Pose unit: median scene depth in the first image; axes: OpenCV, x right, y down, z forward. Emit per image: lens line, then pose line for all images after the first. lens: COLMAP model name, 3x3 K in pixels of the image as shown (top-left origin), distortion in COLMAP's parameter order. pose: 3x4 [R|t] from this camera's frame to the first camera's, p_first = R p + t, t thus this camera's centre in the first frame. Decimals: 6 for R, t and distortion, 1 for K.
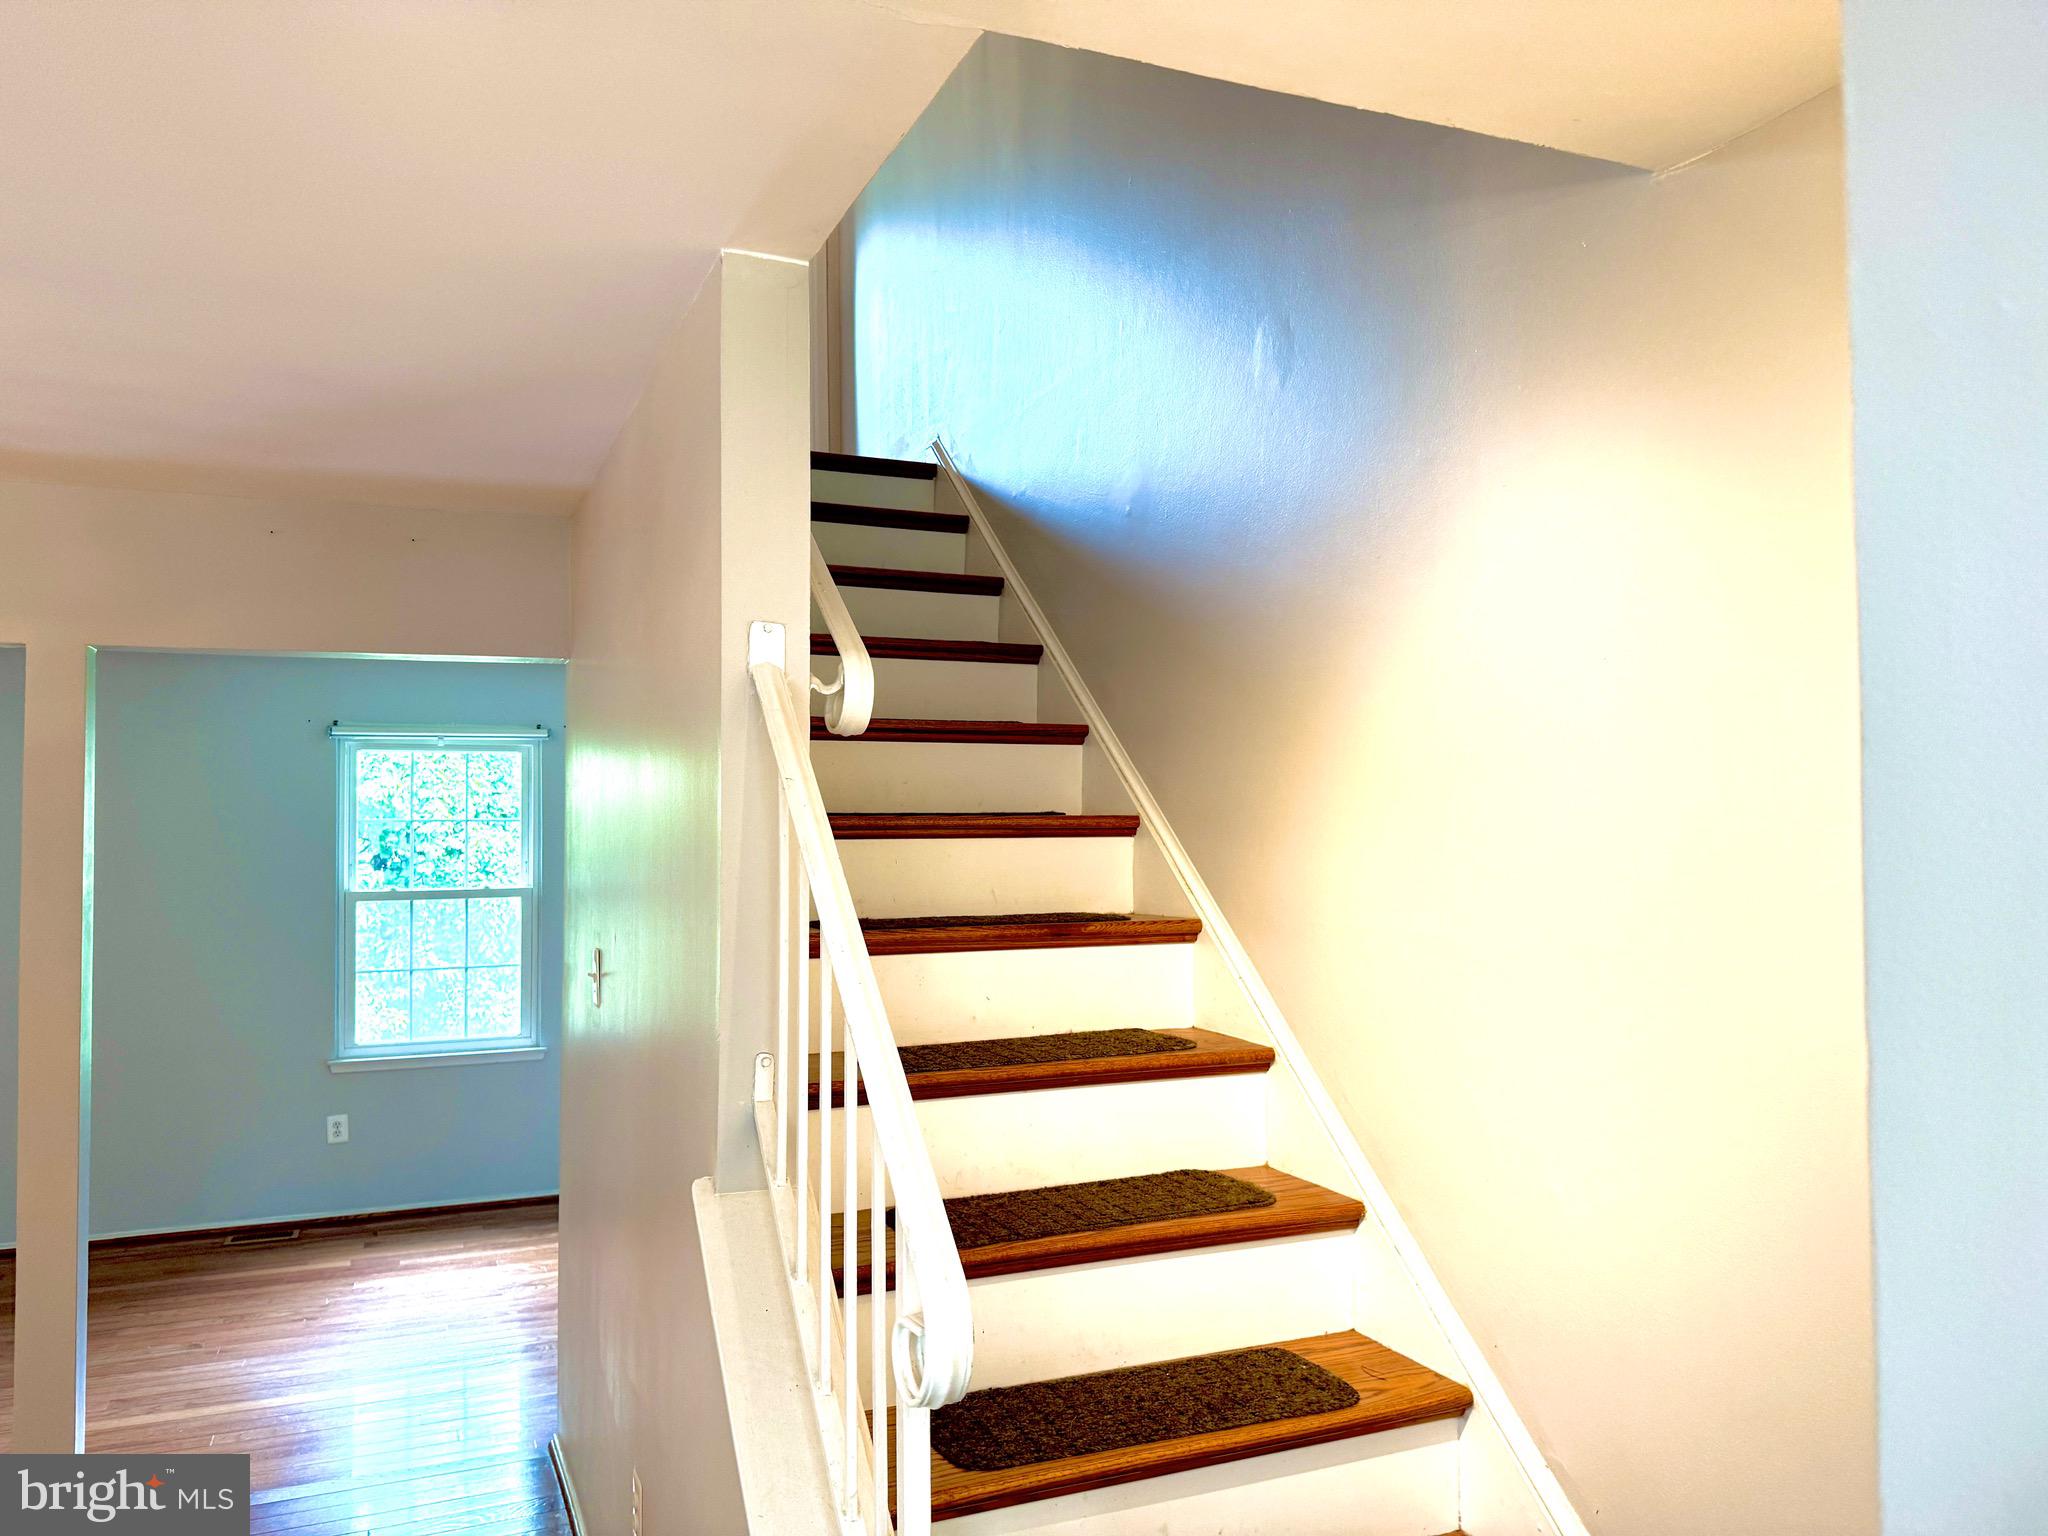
lens RADIAL K [[1417.3, 0, 1024.0], [0, 1417.3, 768.0], [0, 0, 1]] dist [0.039706, -0.047536]
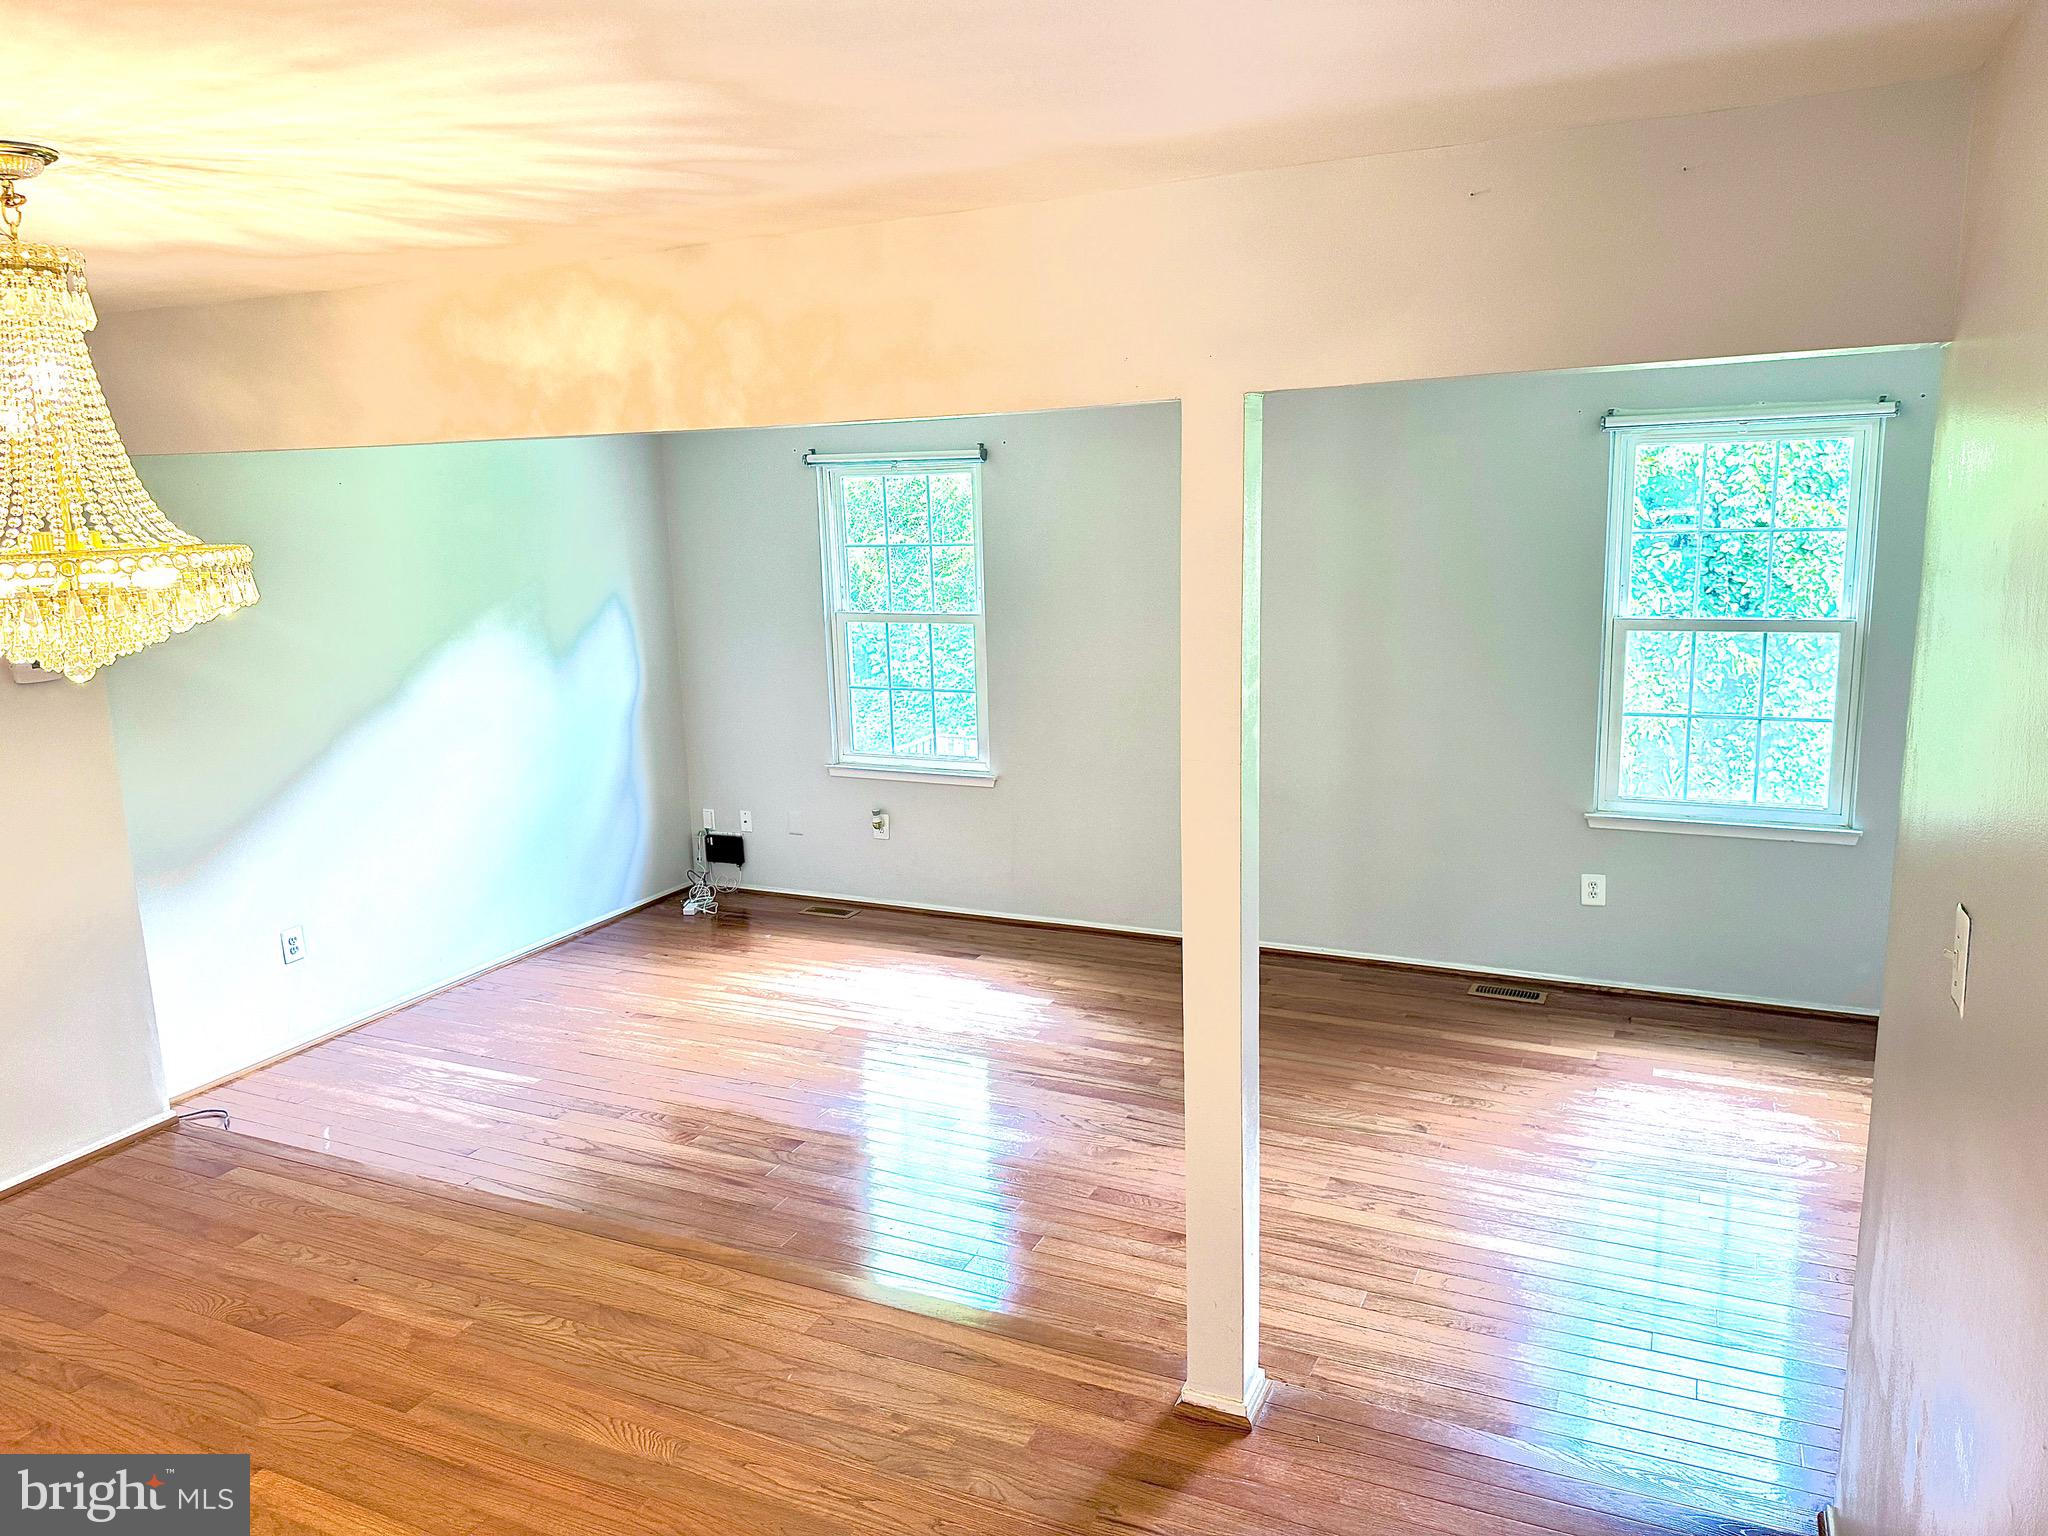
lens RADIAL K [[1417.3, 0, 1024.0], [0, 1417.3, 768.0], [0, 0, 1]] dist [0.039706, -0.047536]
pose [[0.655627, 0.130547, -0.743714, -0.086056], [0.051435, 0.974932, 0.216477, -0.026291], [0.753331, -0.180182, 0.632477, 0.238660]]
